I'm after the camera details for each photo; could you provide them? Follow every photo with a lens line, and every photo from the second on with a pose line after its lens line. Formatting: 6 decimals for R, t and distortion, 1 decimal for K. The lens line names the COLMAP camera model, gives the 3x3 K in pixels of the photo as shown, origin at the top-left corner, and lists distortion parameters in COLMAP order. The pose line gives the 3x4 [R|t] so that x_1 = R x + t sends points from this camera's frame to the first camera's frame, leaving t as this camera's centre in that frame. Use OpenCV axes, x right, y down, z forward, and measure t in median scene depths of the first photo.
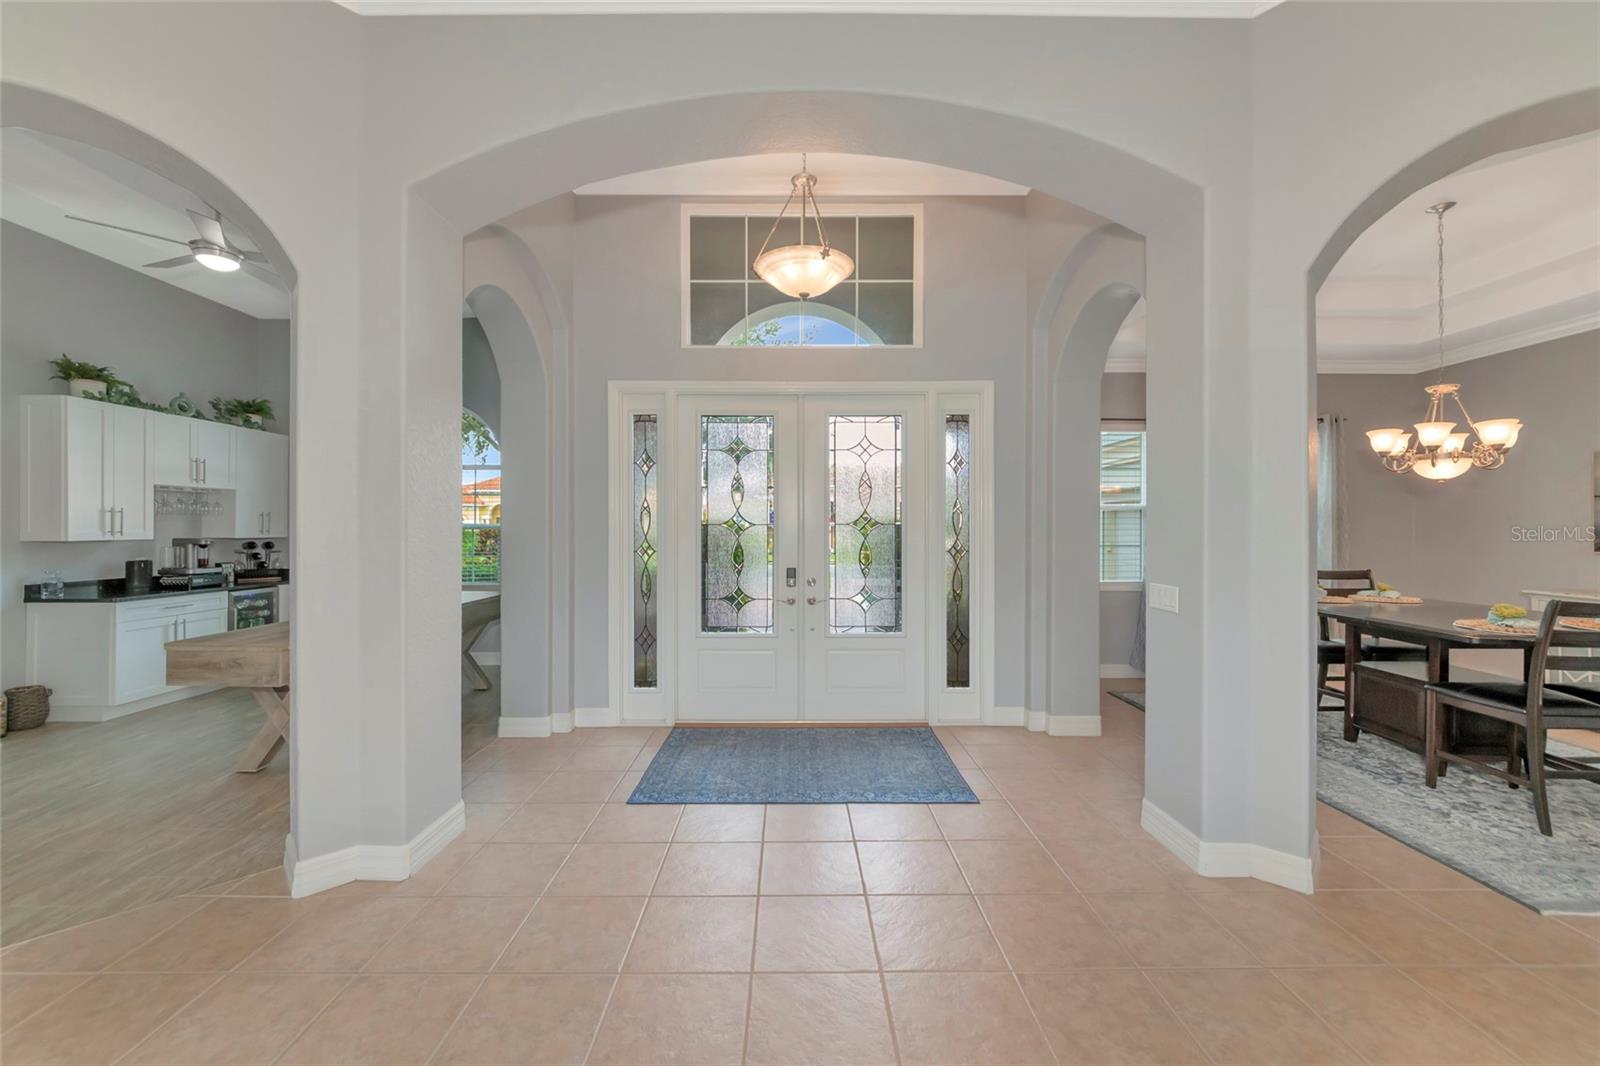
lens RADIAL K [[639.4, 0, 797.5], [0, 639.4, 525.5], [0, 0, 1]] dist [0.003308, 0.000288]
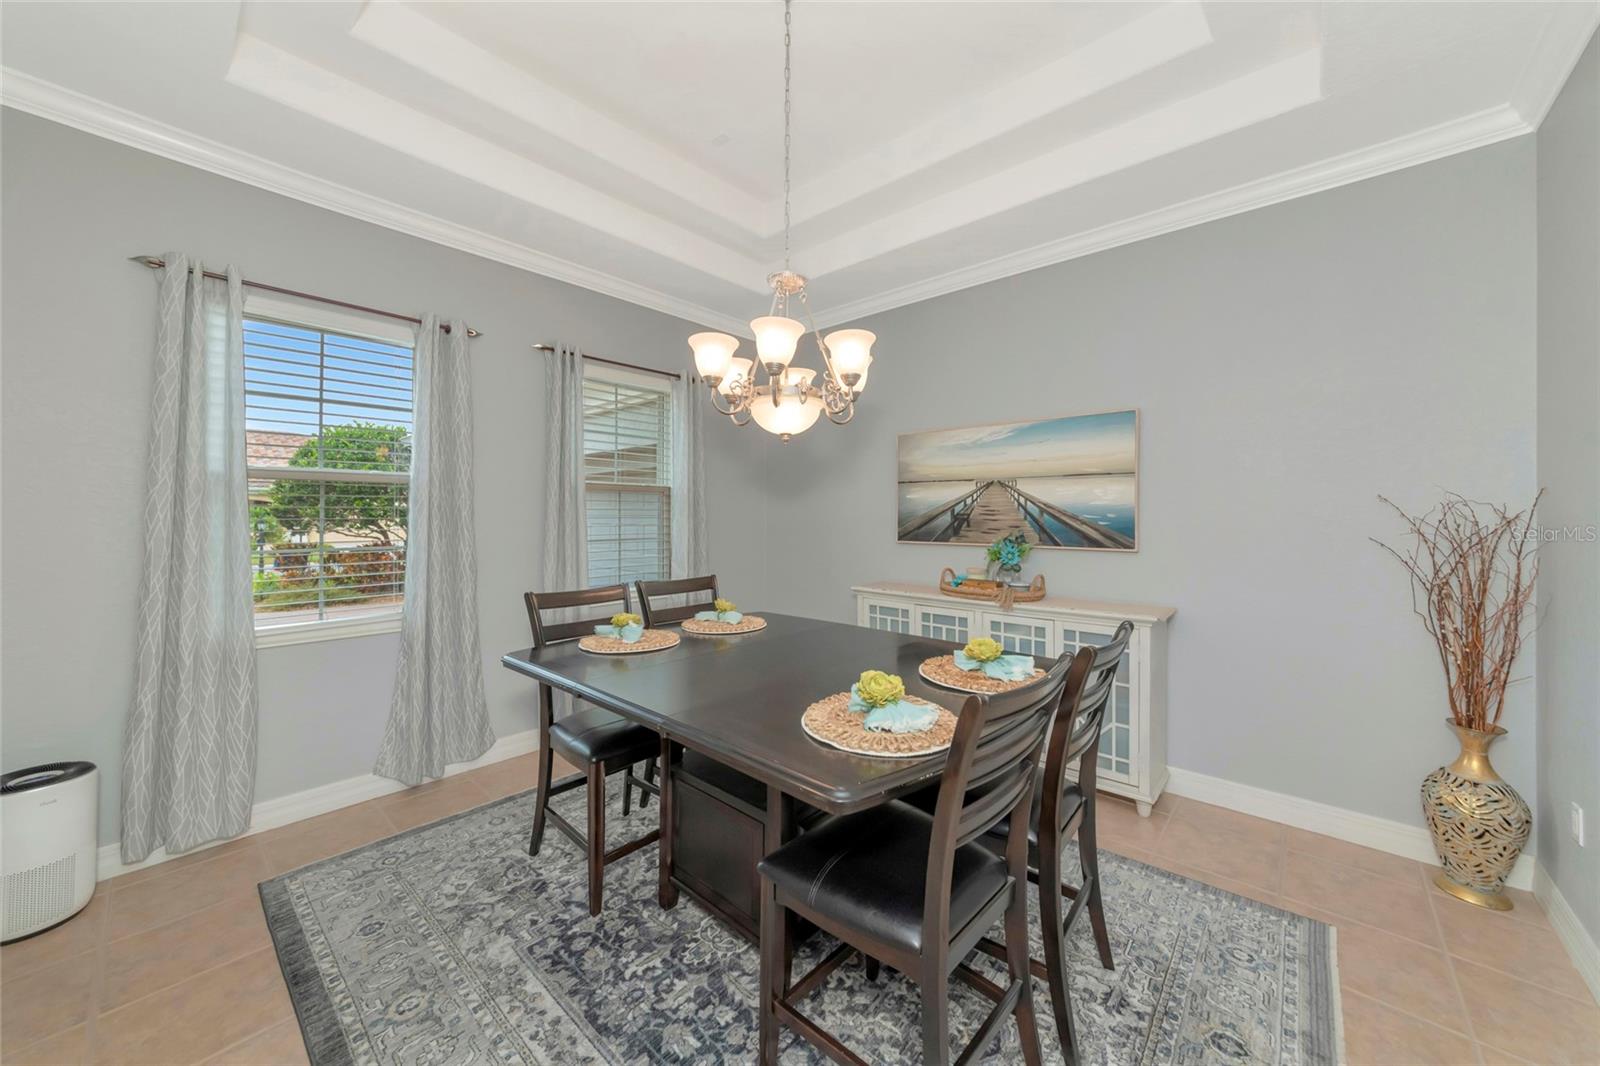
lens RADIAL K [[581.8, 0, 803.6], [0, 581.8, 517.3], [0, 0, 1]] dist [0.000055, -0.000002]
pose [[0.683029, -0.003950, 0.730380, 0.630631], [-0.002757, 0.999964, 0.007987, 0.000485], [-0.730386, -0.007469, 0.682994, 0.628953]]
